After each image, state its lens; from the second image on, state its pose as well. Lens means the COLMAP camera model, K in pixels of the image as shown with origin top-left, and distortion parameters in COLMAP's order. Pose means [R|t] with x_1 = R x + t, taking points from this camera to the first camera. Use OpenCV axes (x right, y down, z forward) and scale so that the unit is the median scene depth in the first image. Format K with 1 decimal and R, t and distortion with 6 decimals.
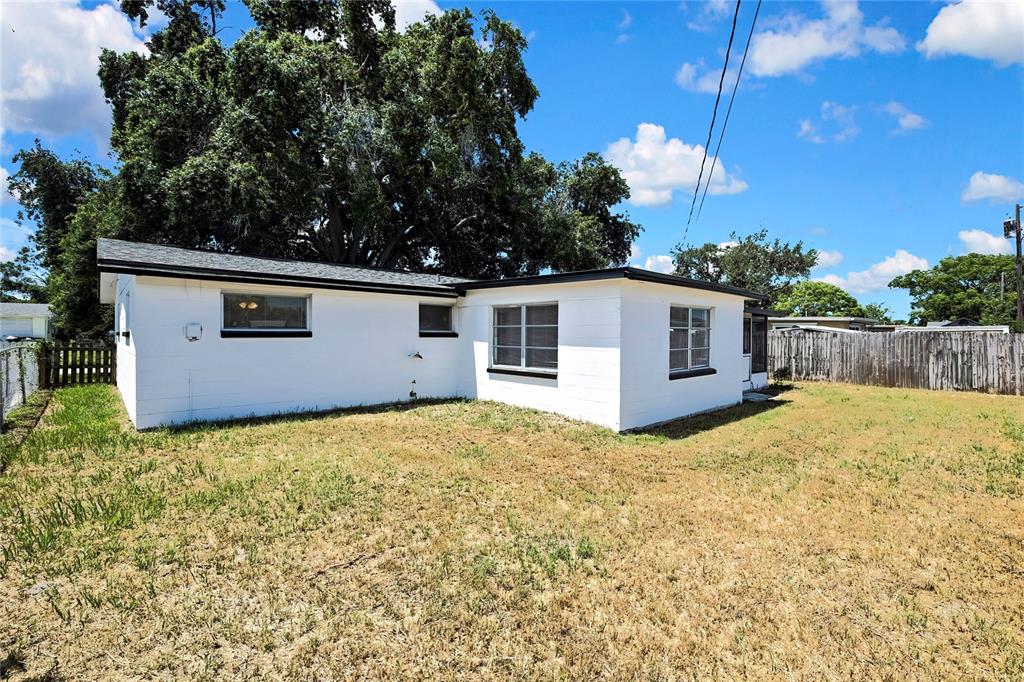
lens RADIAL K [[459.7, 0, 512.0], [0, 459.7, 341.0], [0, 0, 1]] dist [-0.002816, -0.000195]
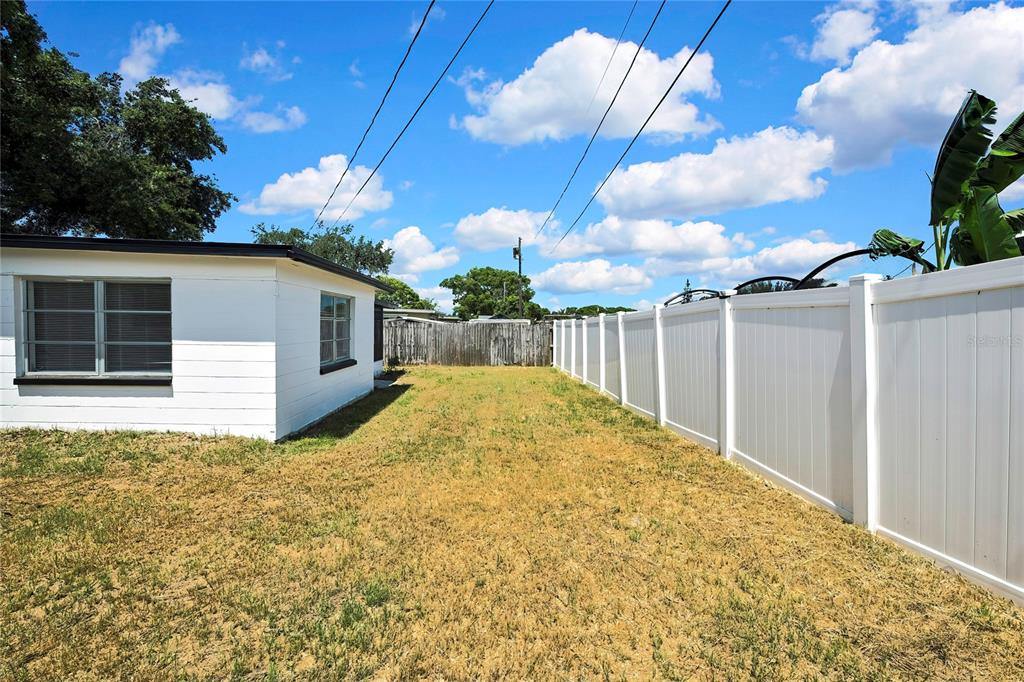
lens RADIAL K [[459.7, 0, 512.0], [0, 459.7, 341.0], [0, 0, 1]] dist [-0.002816, -0.000195]
pose [[0.634835, -0.023025, 0.772304, -0.103125], [0.002654, 0.999615, 0.027621, -0.005580], [-0.772643, -0.015485, 0.634652, 0.103153]]
